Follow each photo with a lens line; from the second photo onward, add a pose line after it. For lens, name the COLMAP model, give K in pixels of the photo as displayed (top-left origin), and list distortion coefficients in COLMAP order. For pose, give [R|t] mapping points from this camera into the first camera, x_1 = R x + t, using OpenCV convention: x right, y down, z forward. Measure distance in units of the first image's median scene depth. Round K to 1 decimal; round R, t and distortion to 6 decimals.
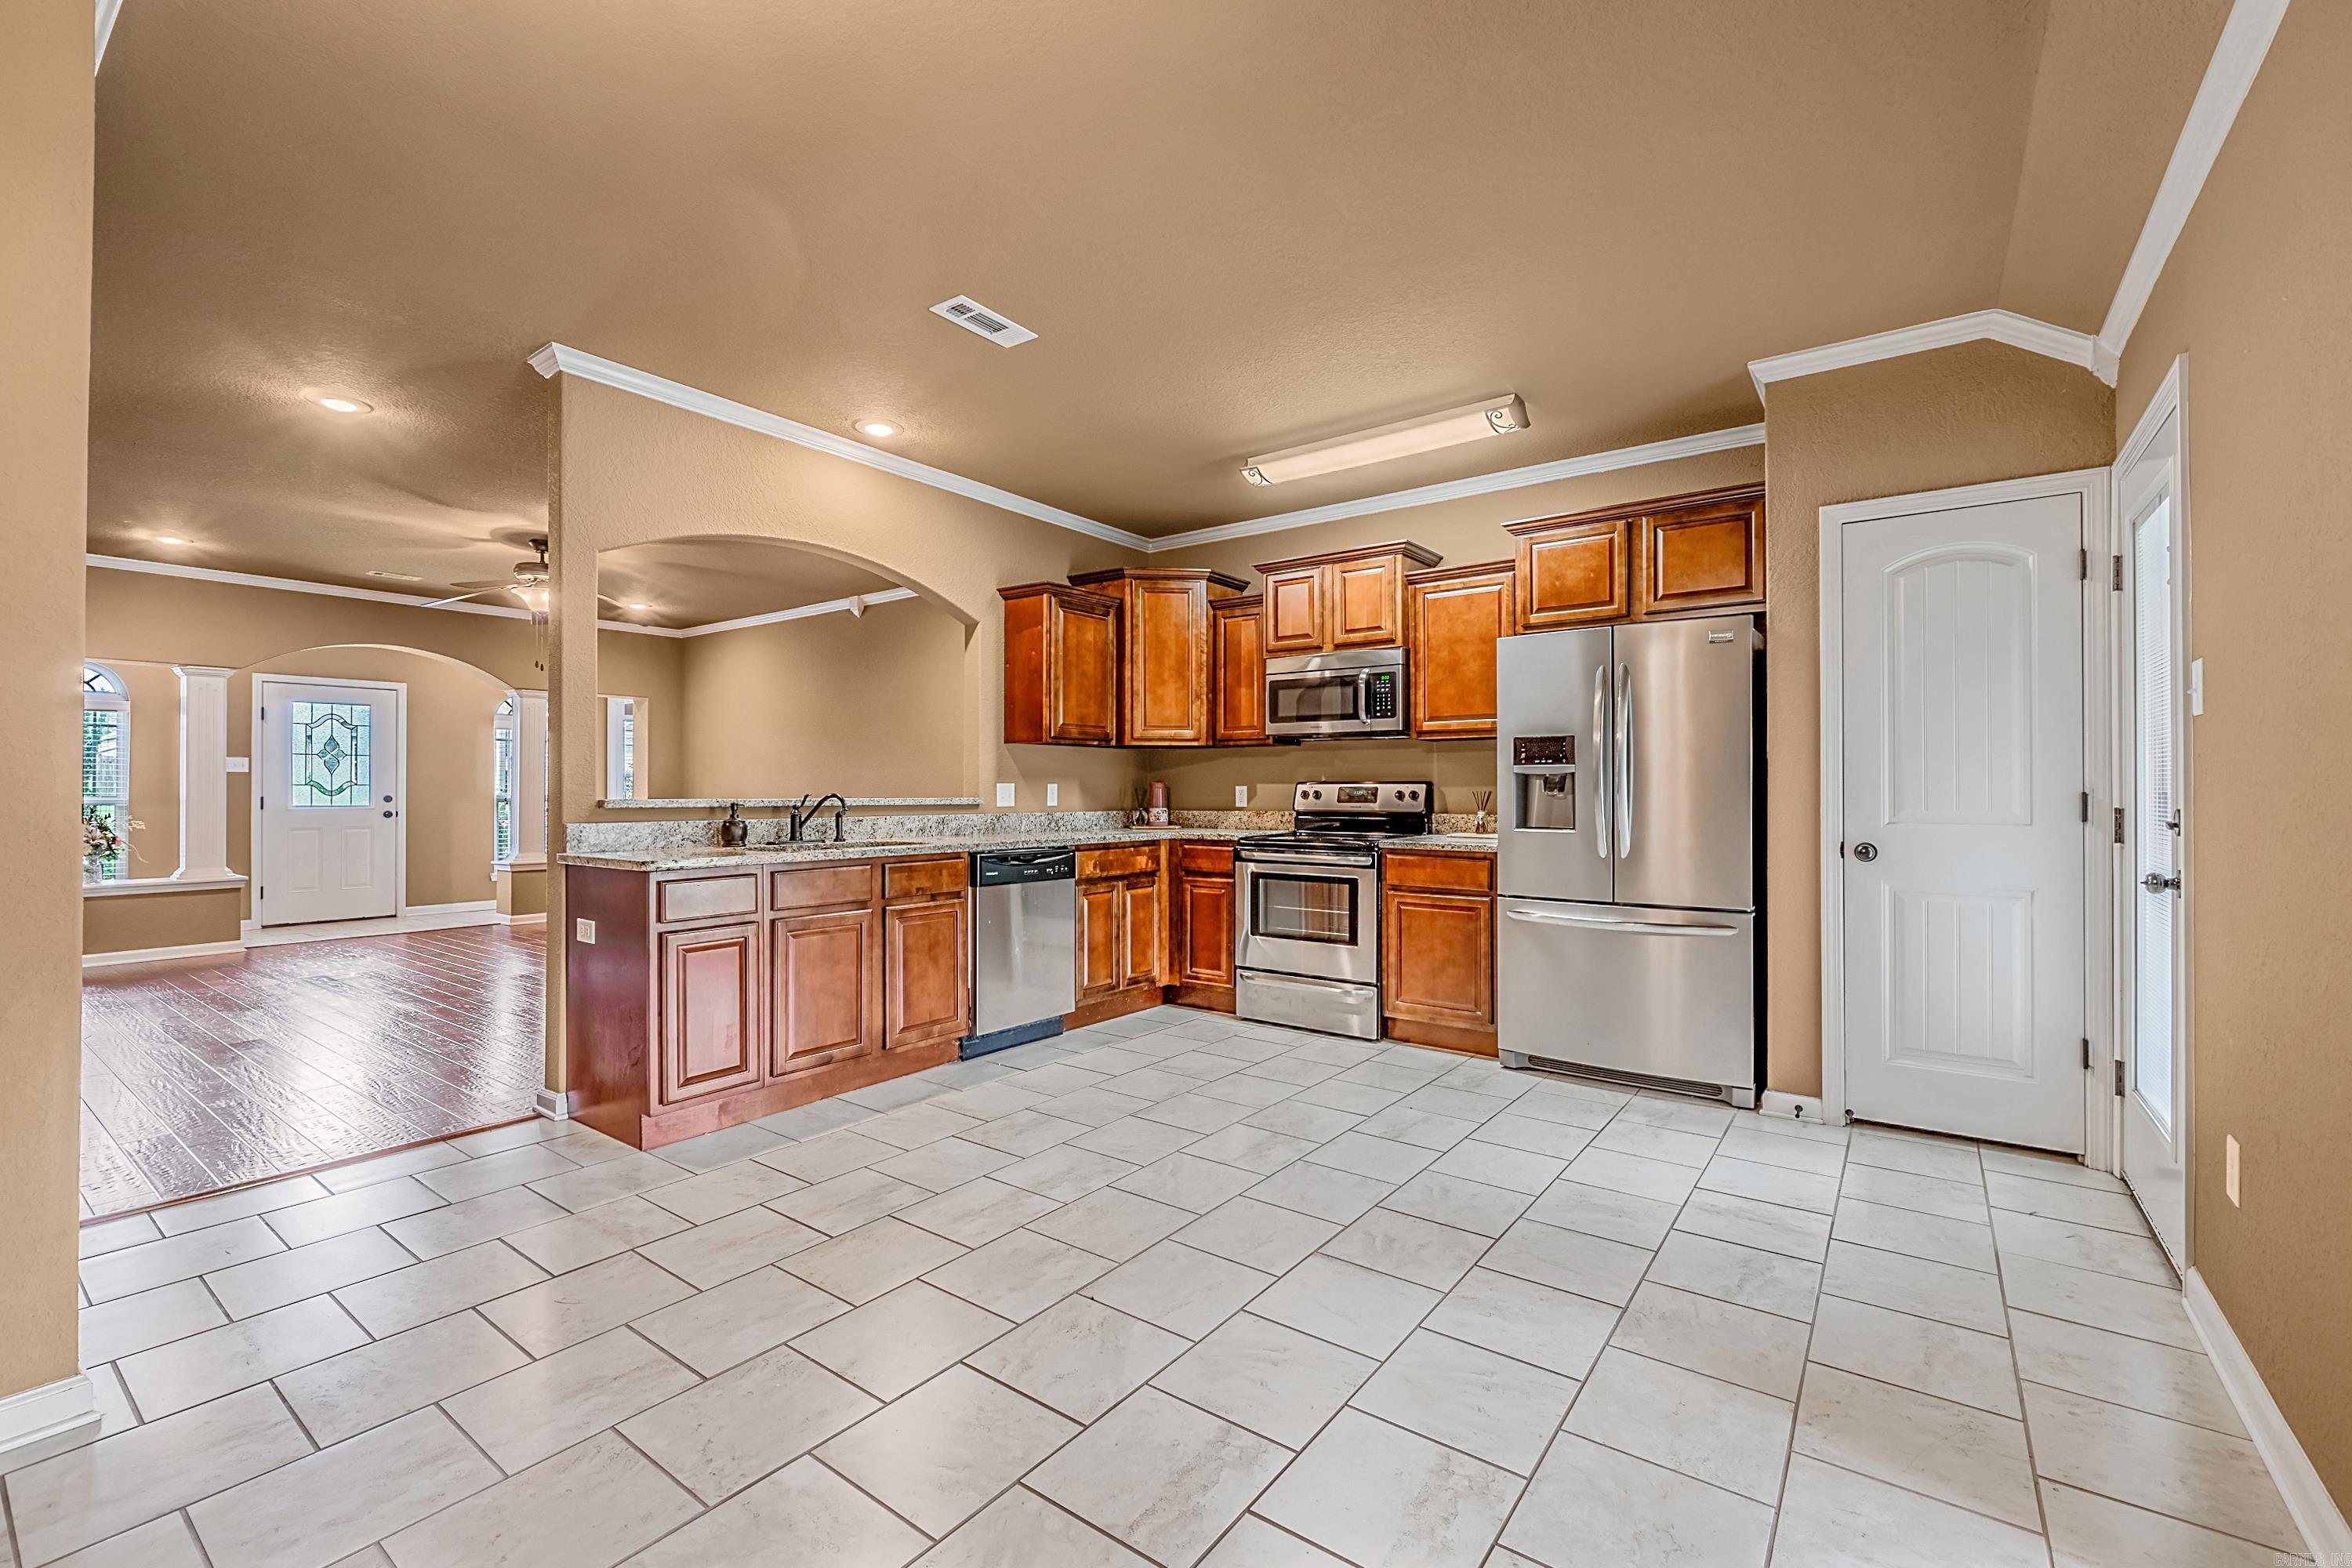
lens RADIAL K [[995.4, 0, 1176.0], [0, 995.4, 784.0], [0, 0, 1]] dist [-0.003267, -0.000464]
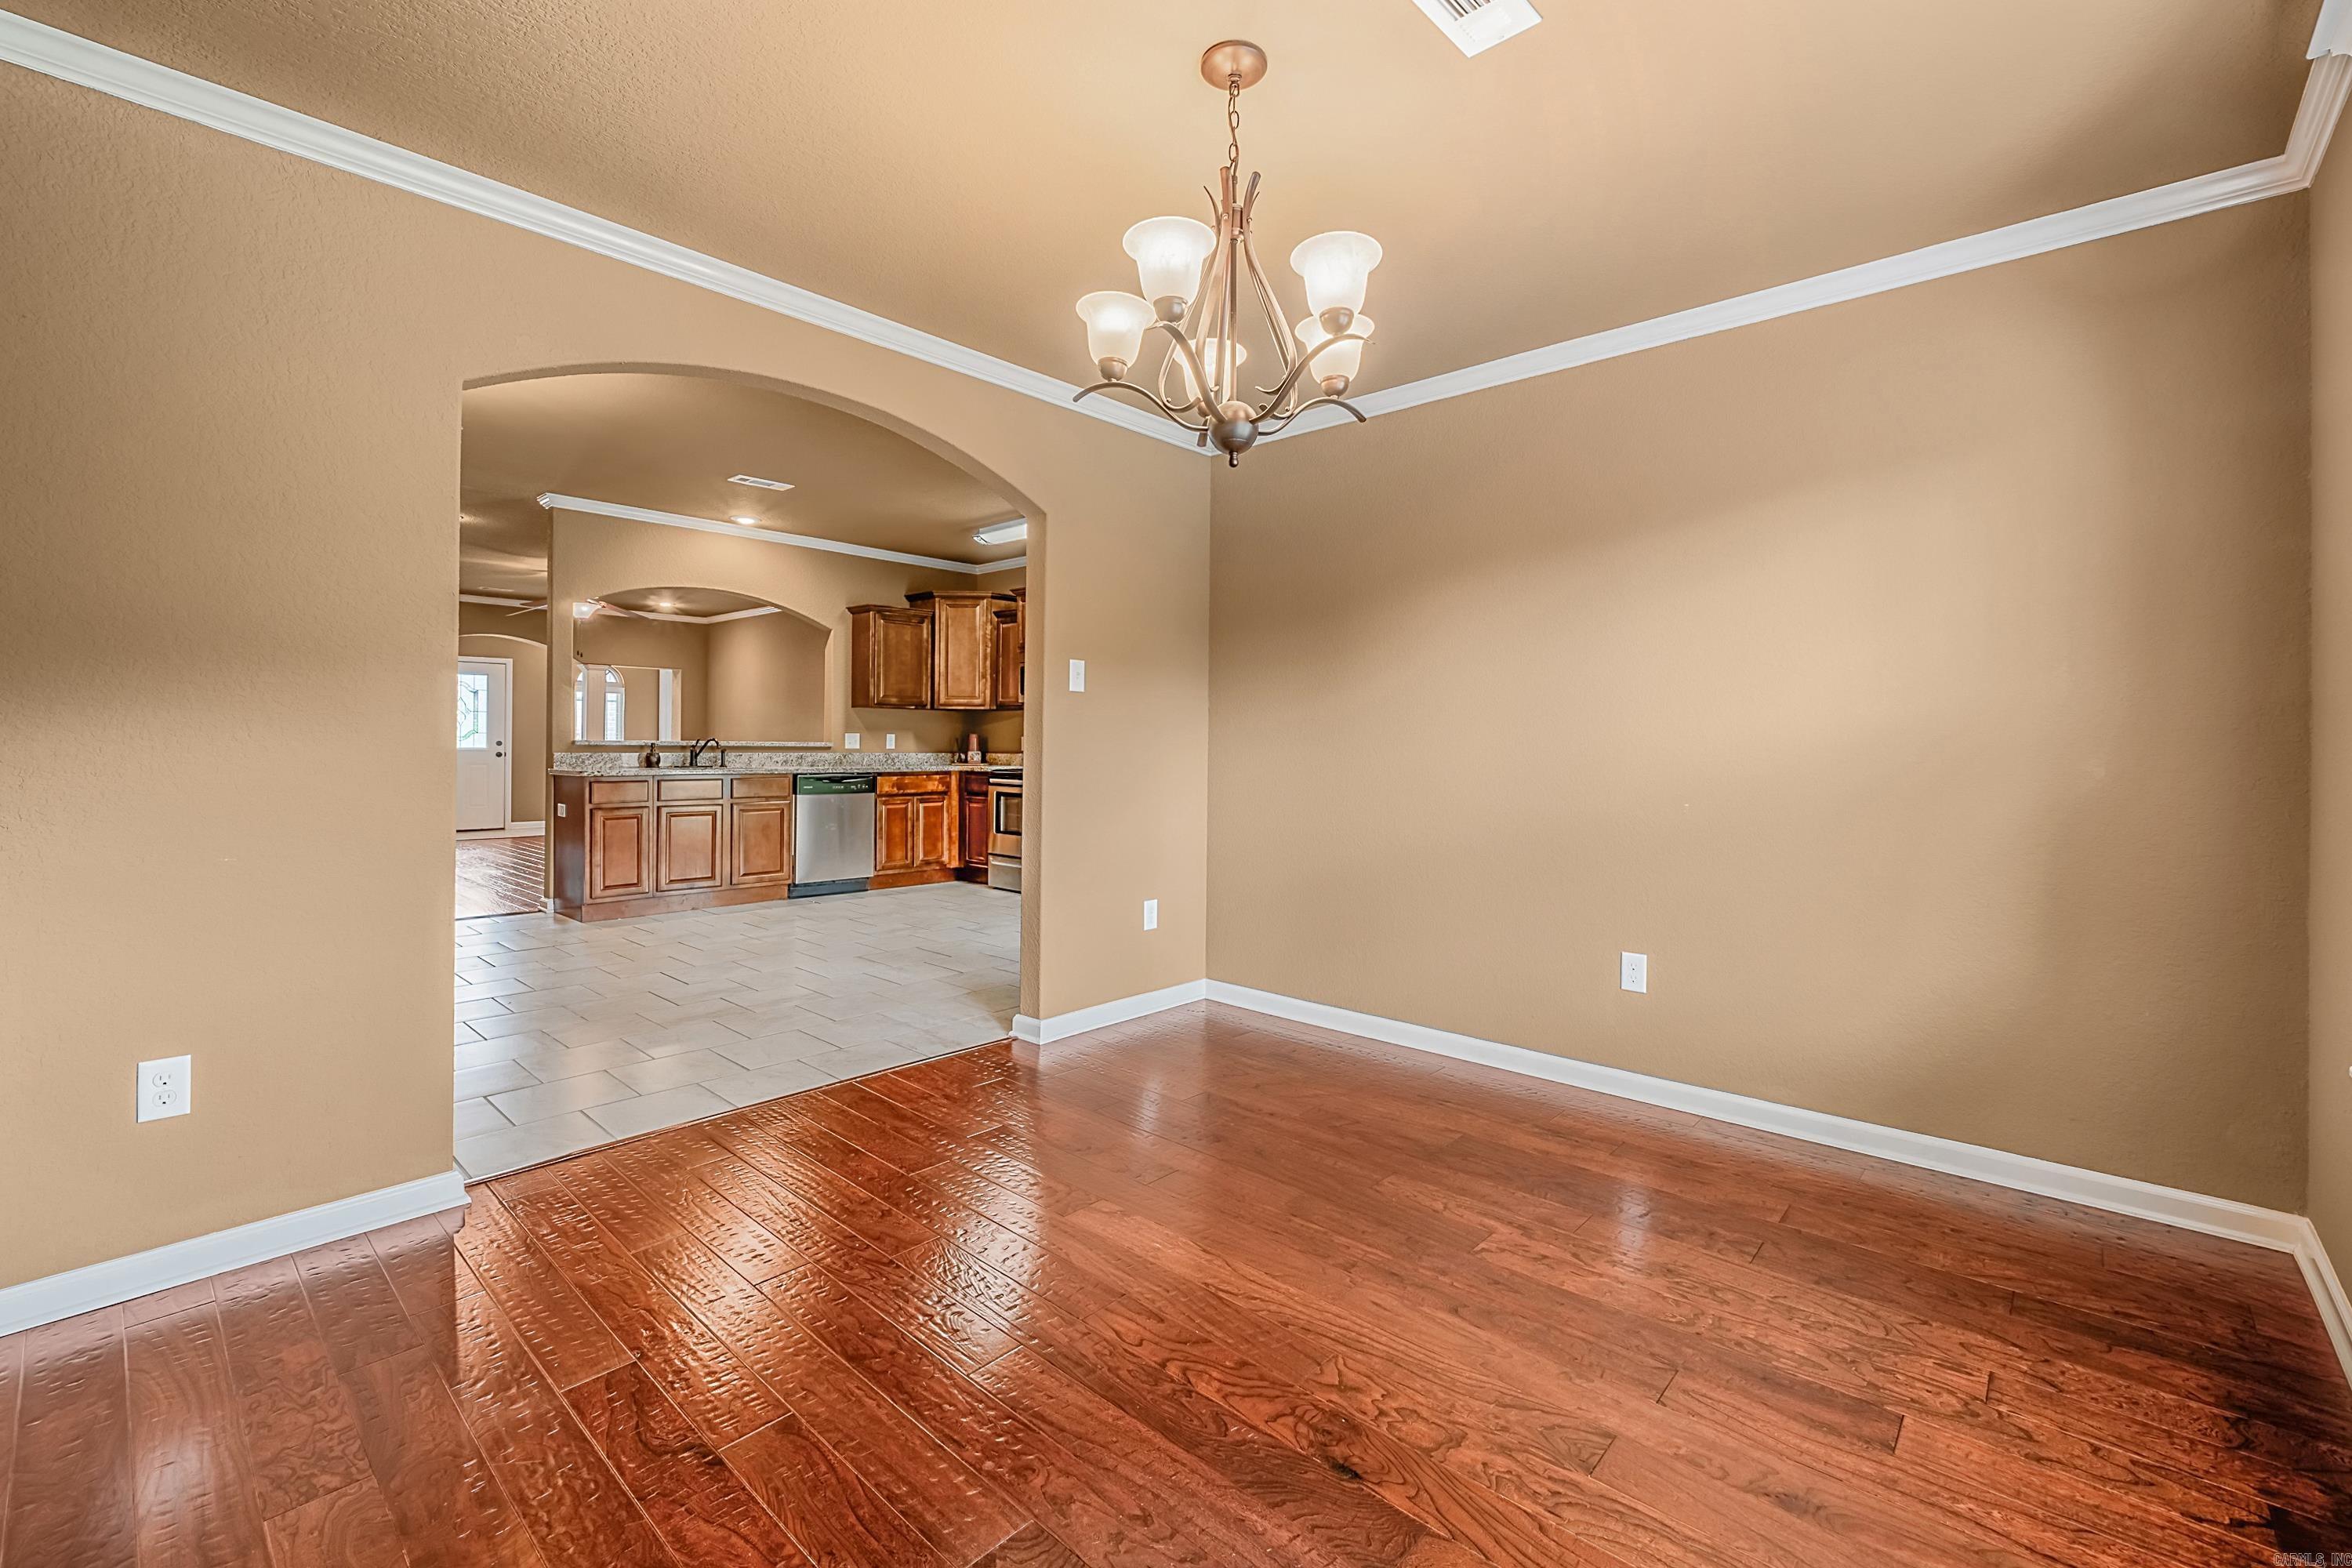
lens RADIAL K [[994.2, 0, 1175.4], [0, 994.2, 759.7], [0, 0, 1]] dist [-0.001280, -0.000185]
pose [[0.994902, 0.009159, -0.100431, 0.494657], [-0.007084, 0.999755, 0.020992, 0.004150], [0.100599, -0.020173, 0.994723, -0.491009]]
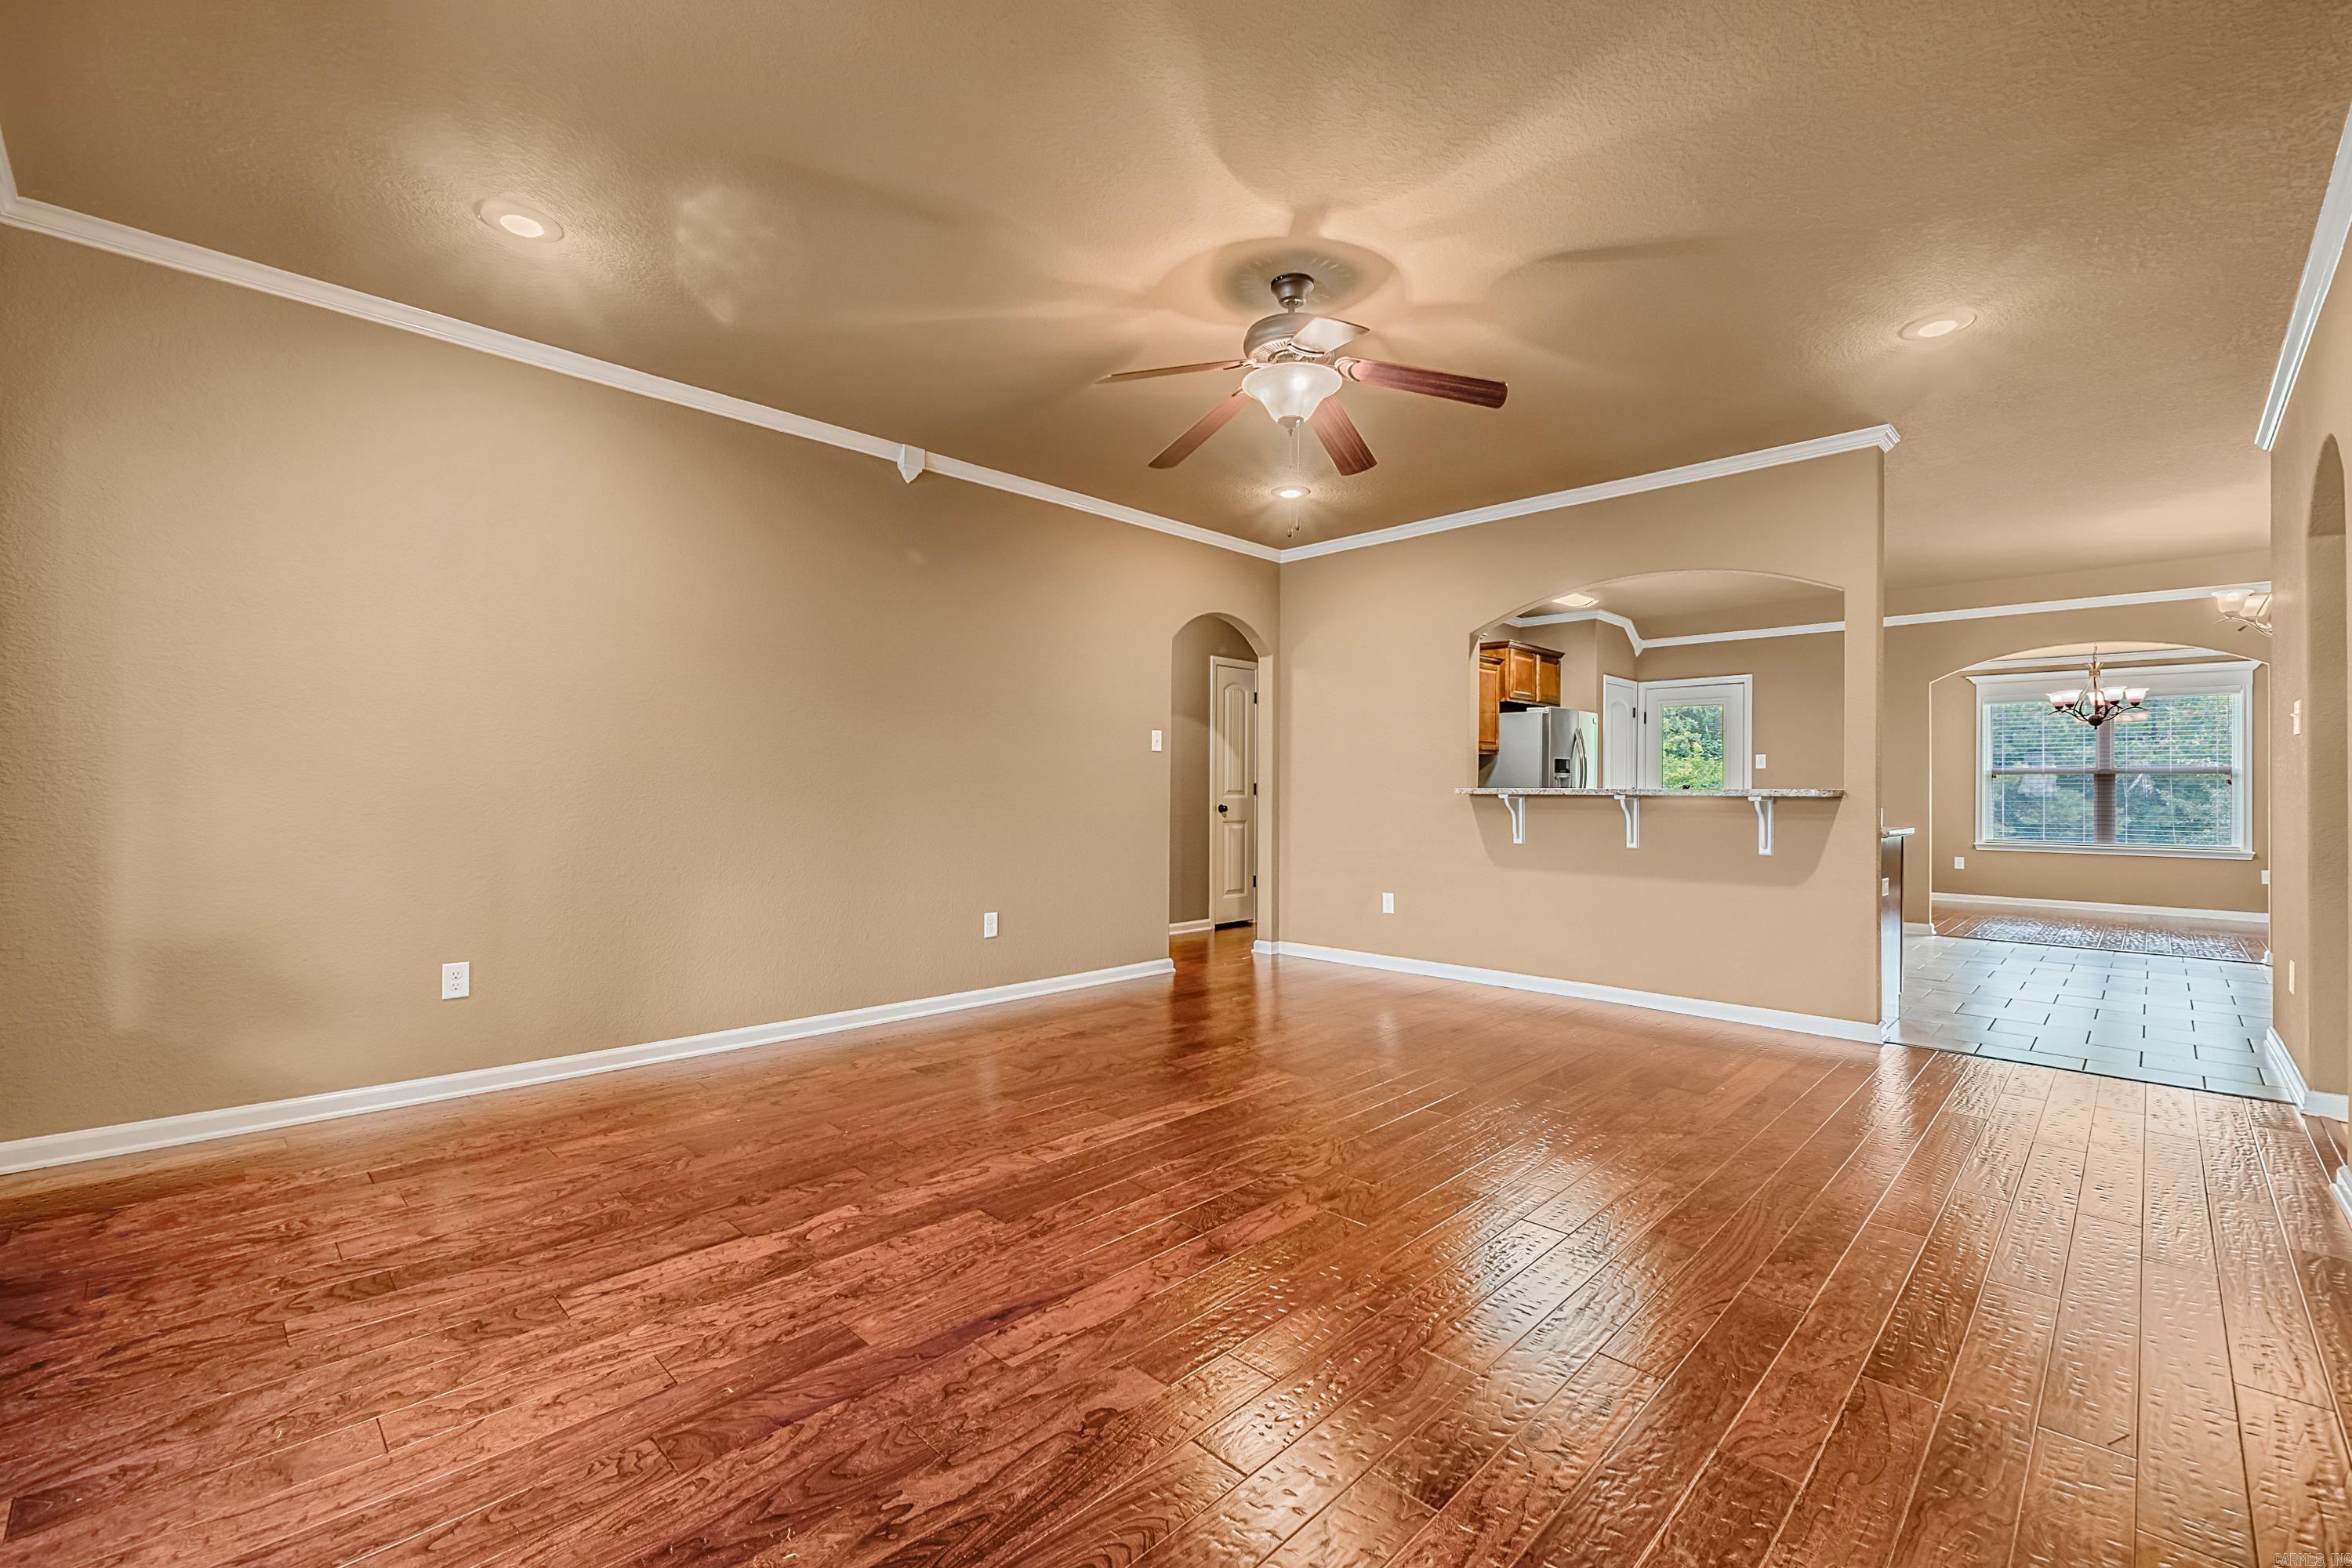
lens RADIAL K [[987.3, 0, 1176.0], [0, 987.3, 784.0], [0, 0, 1]] dist [-0.000411, 0.000246]
pose [[0.140533, 0.006520, 0.990054, -1.386106], [-0.014386, 0.999886, -0.004543, 0.019297], [-0.989971, -0.013604, 0.140611, 1.192867]]
